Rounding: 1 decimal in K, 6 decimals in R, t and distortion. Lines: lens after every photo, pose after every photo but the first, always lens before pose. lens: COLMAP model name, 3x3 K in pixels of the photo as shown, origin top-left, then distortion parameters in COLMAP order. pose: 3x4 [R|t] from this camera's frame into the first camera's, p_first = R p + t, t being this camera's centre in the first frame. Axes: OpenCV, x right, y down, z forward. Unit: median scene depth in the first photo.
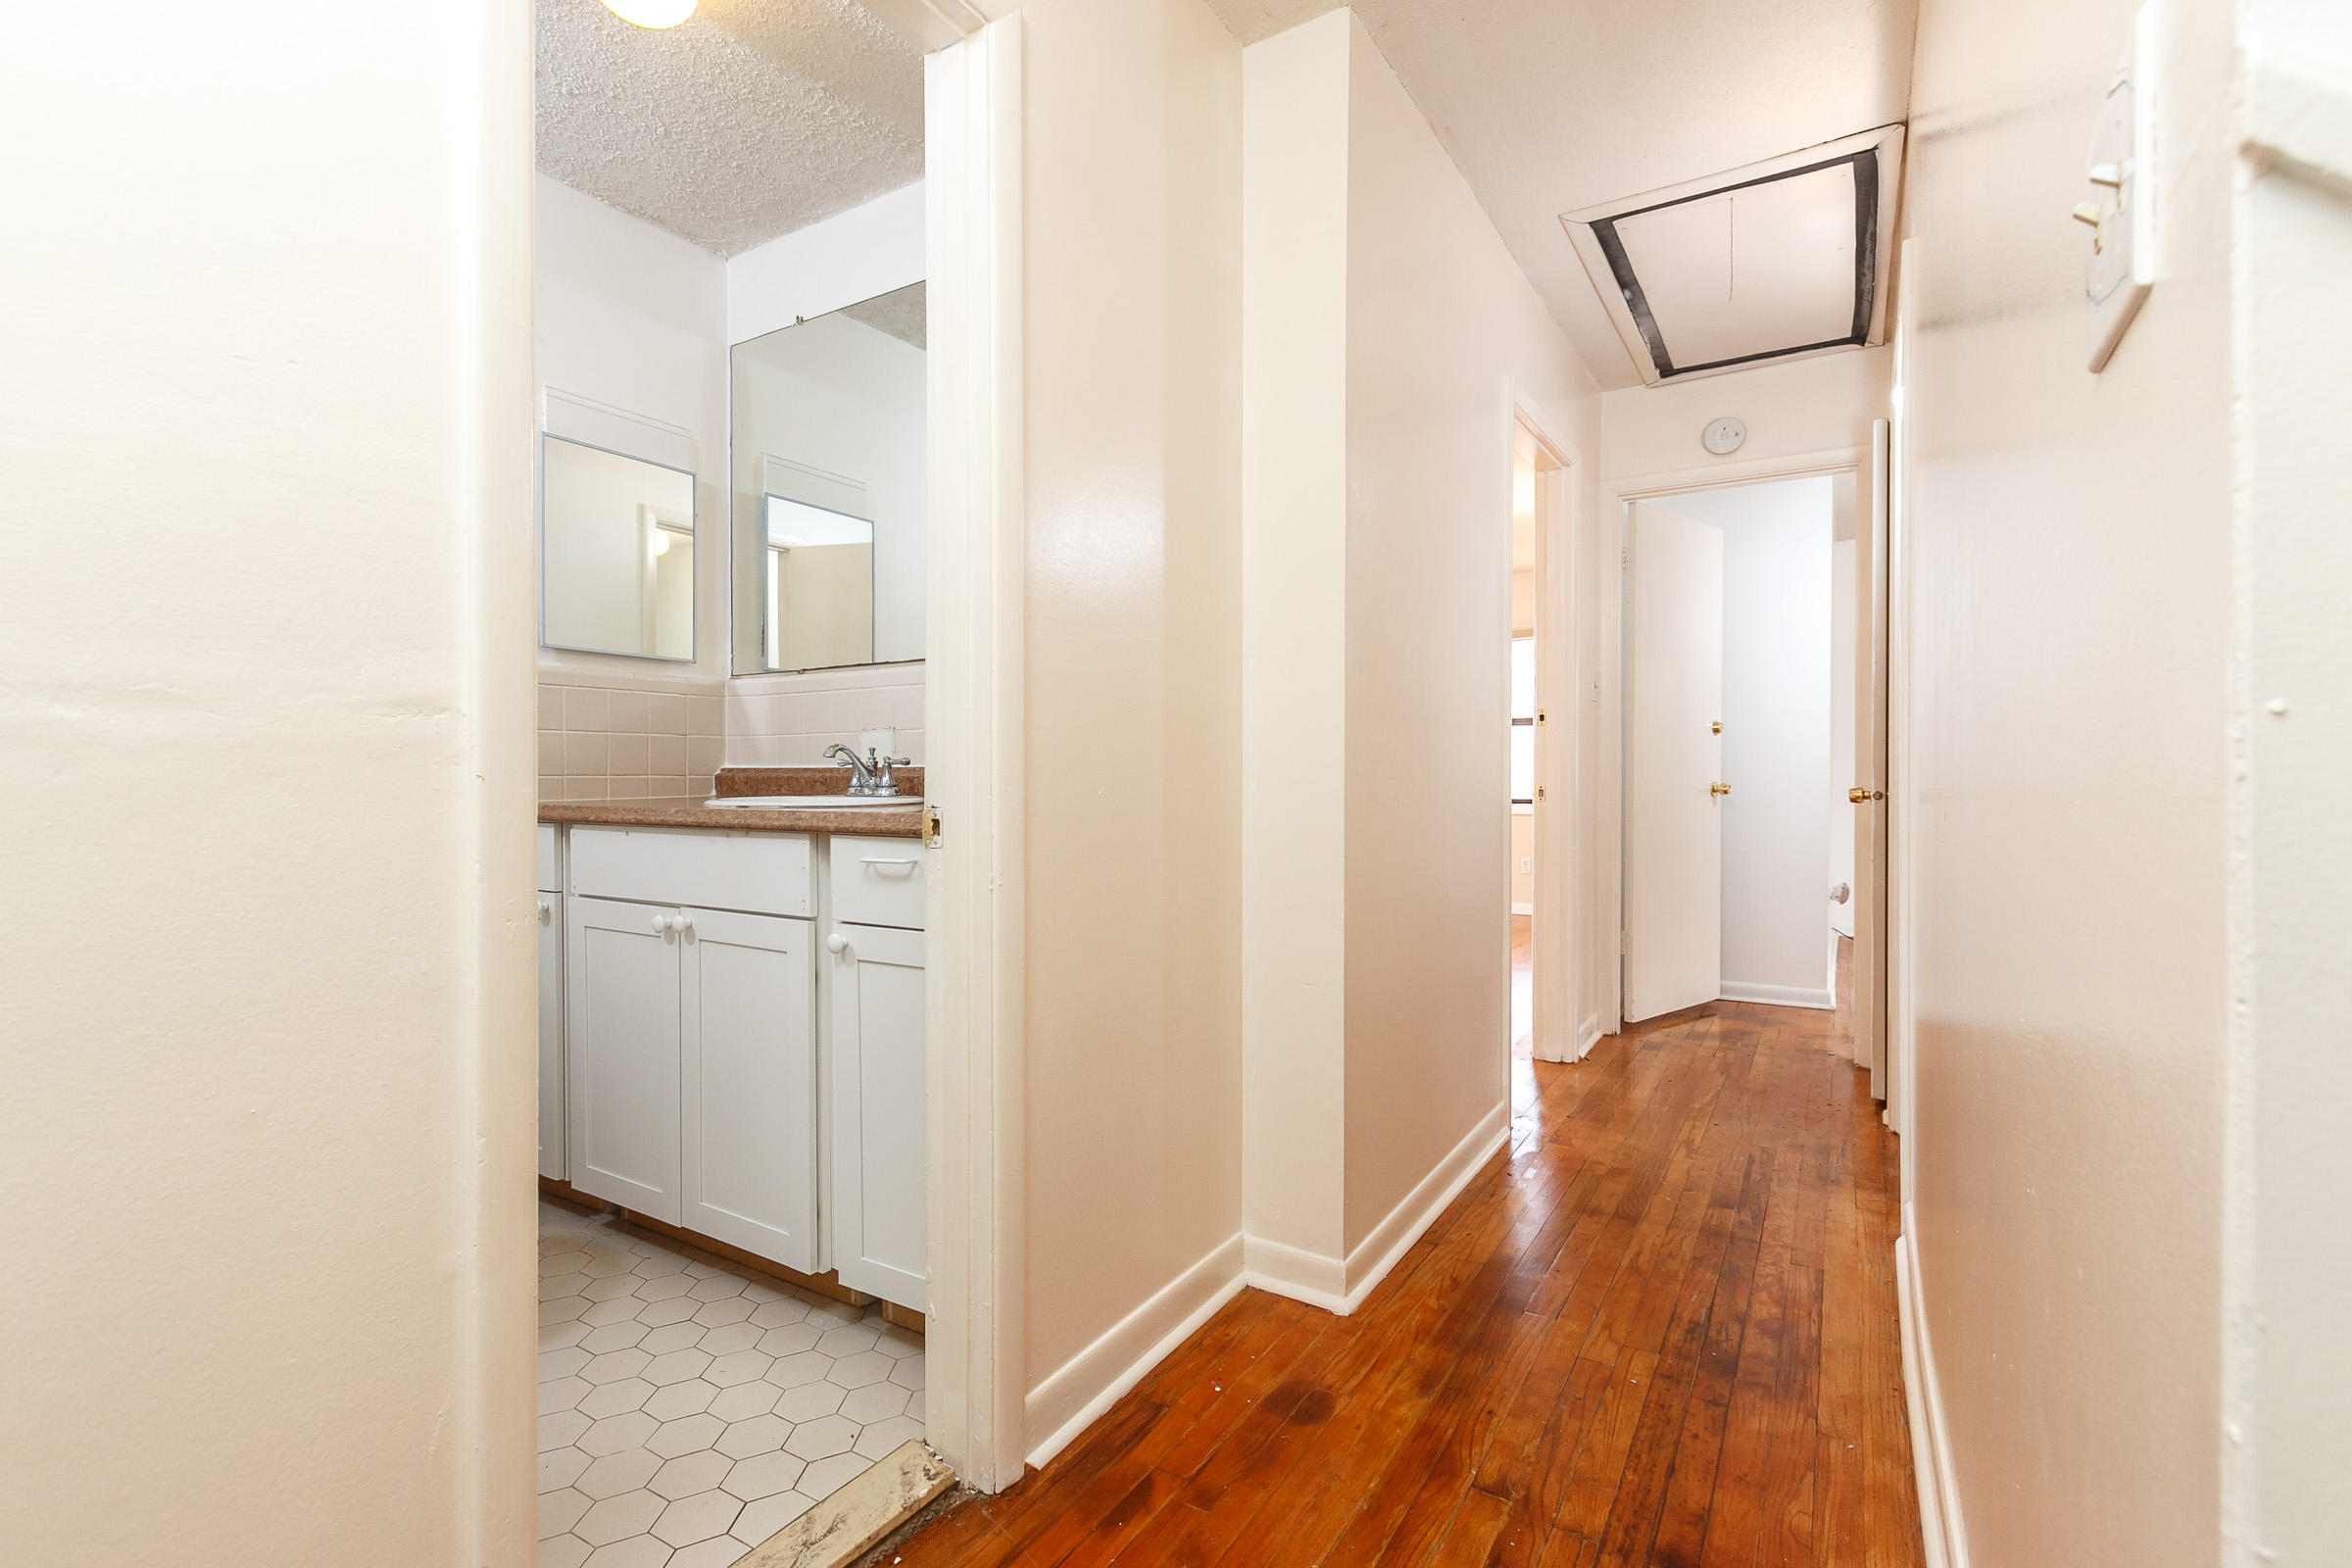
lens RADIAL K [[1062.0, 0, 1165.8], [0, 1062.0, 786.1], [0, 0, 1]] dist [0.005097, 0.000335]
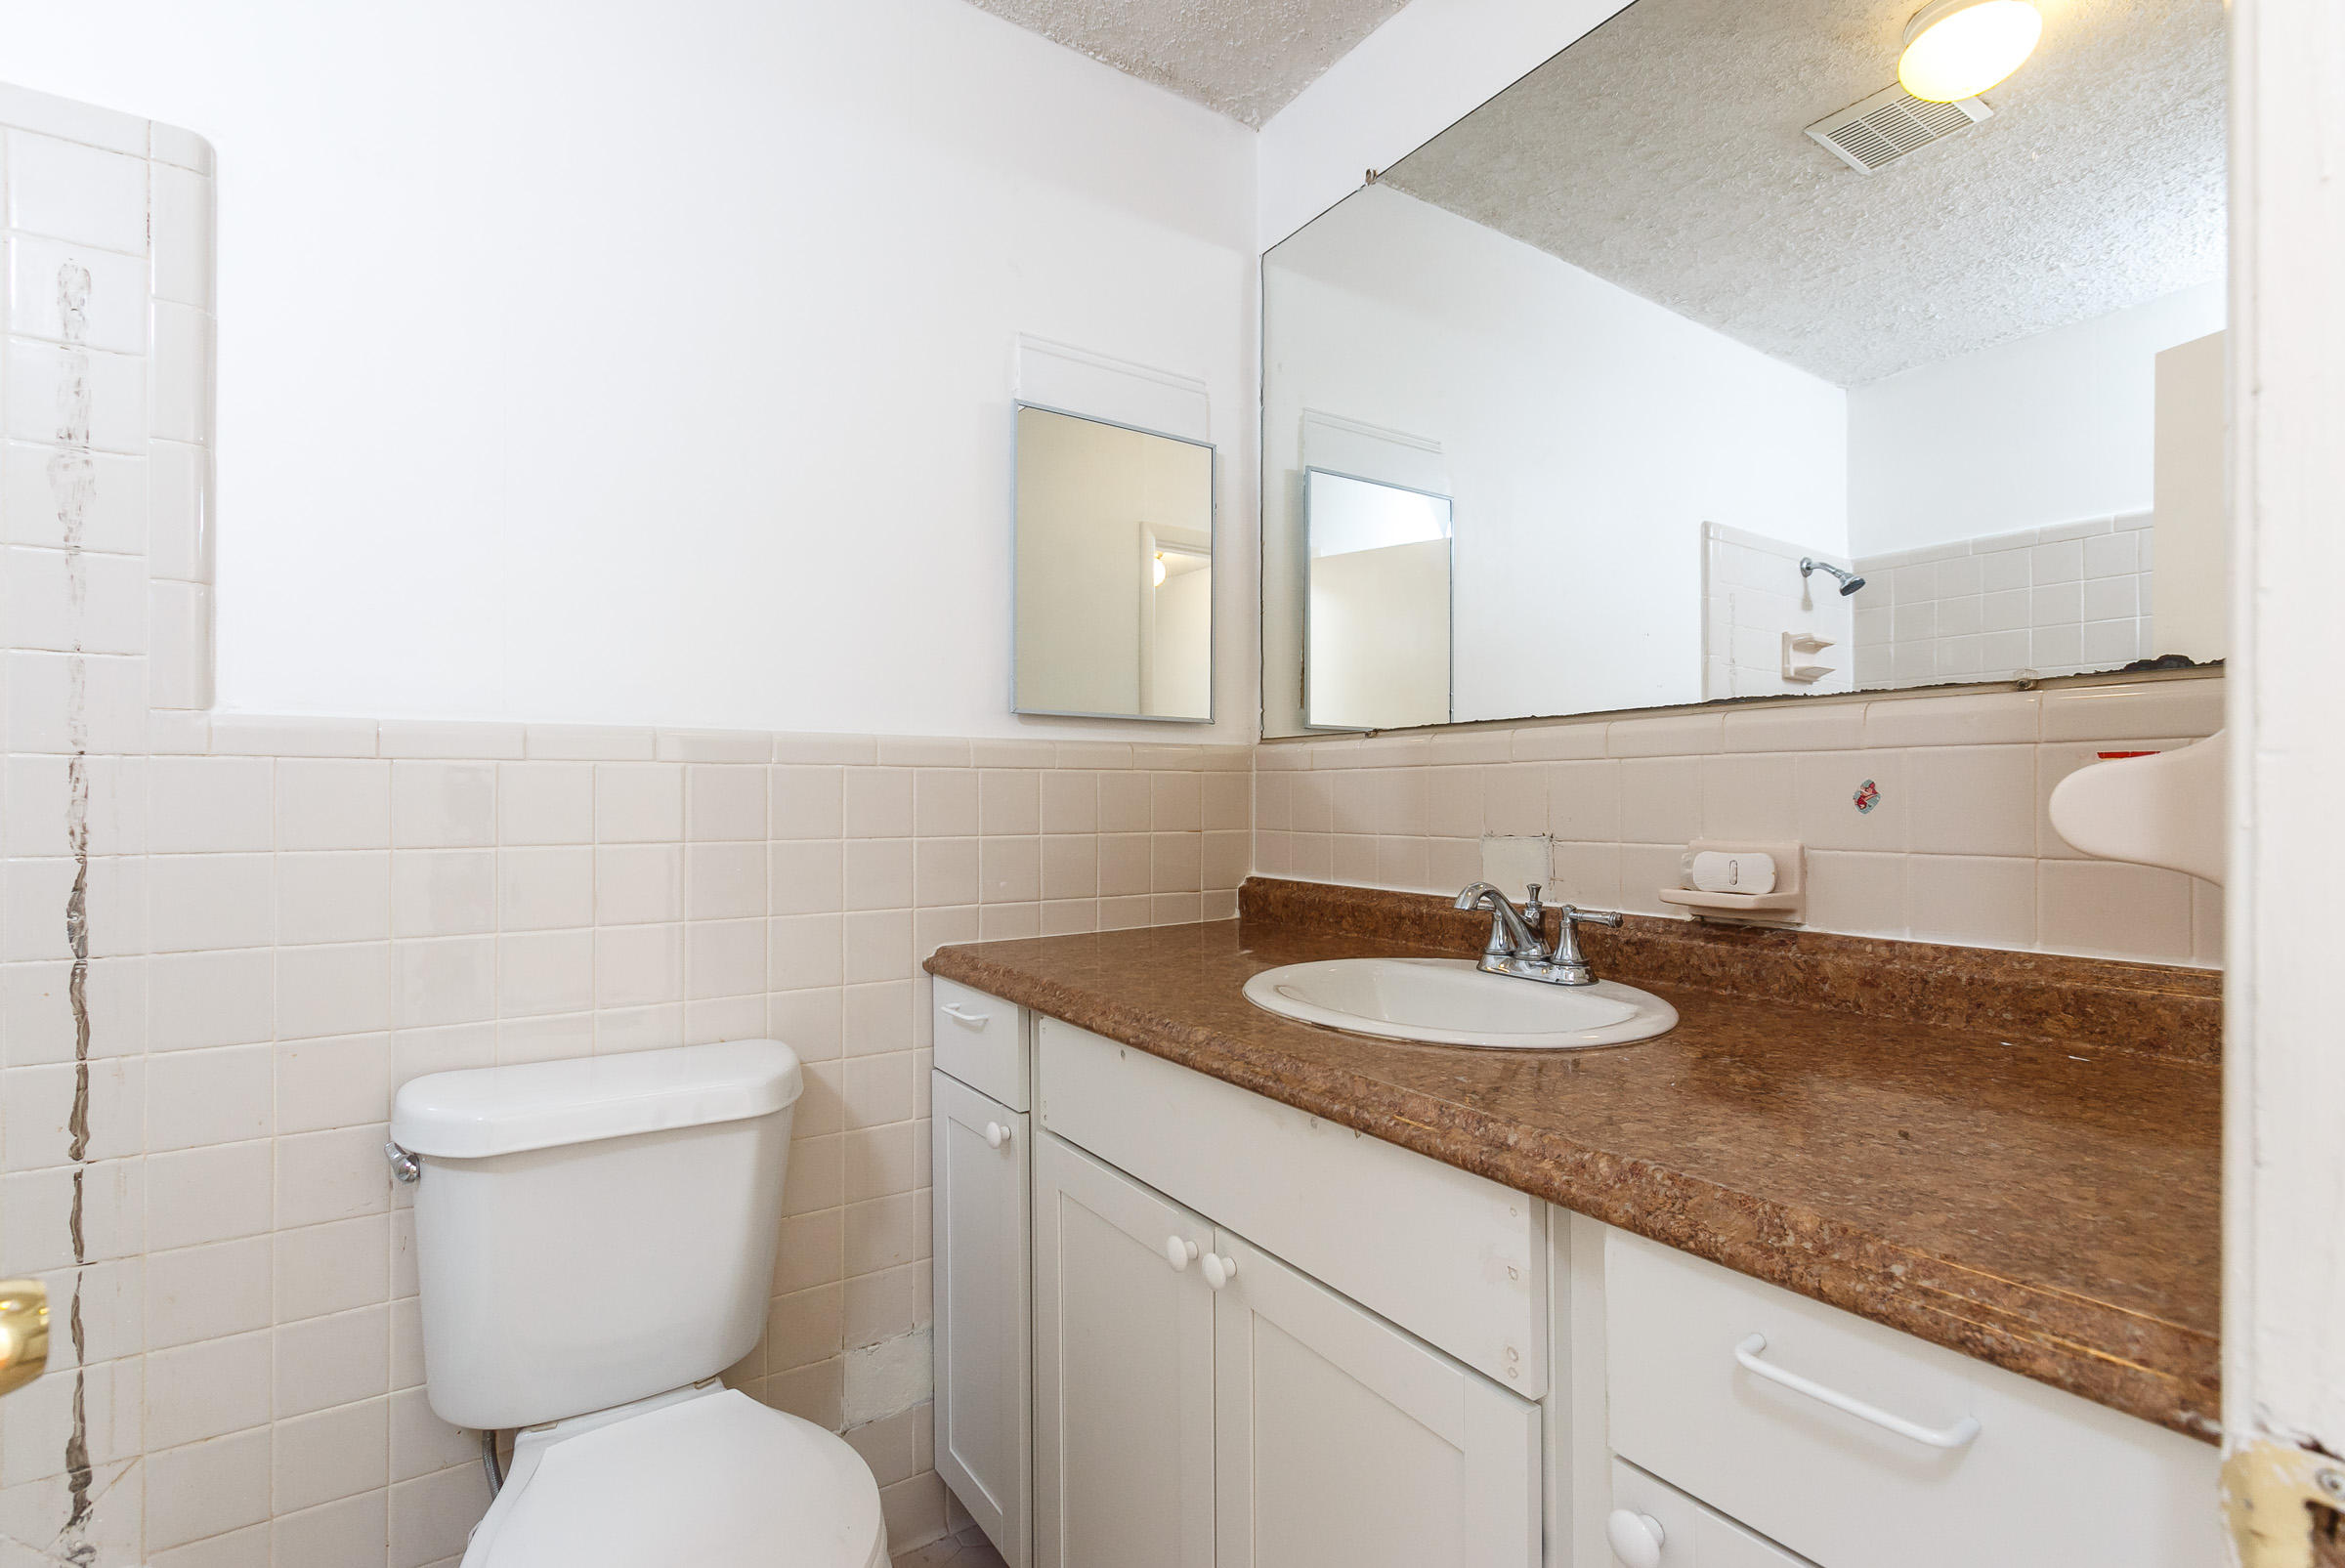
lens RADIAL K [[1058.8, 0, 1173.0], [0, 1058.8, 790.7], [0, 0, 1]] dist [0.005097, 0.000335]
pose [[0.912359, -0.004501, -0.409367, -0.193903], [-0.001870, 0.999883, -0.015162, -0.064788], [0.409387, 0.014599, 0.912244, 0.381599]]
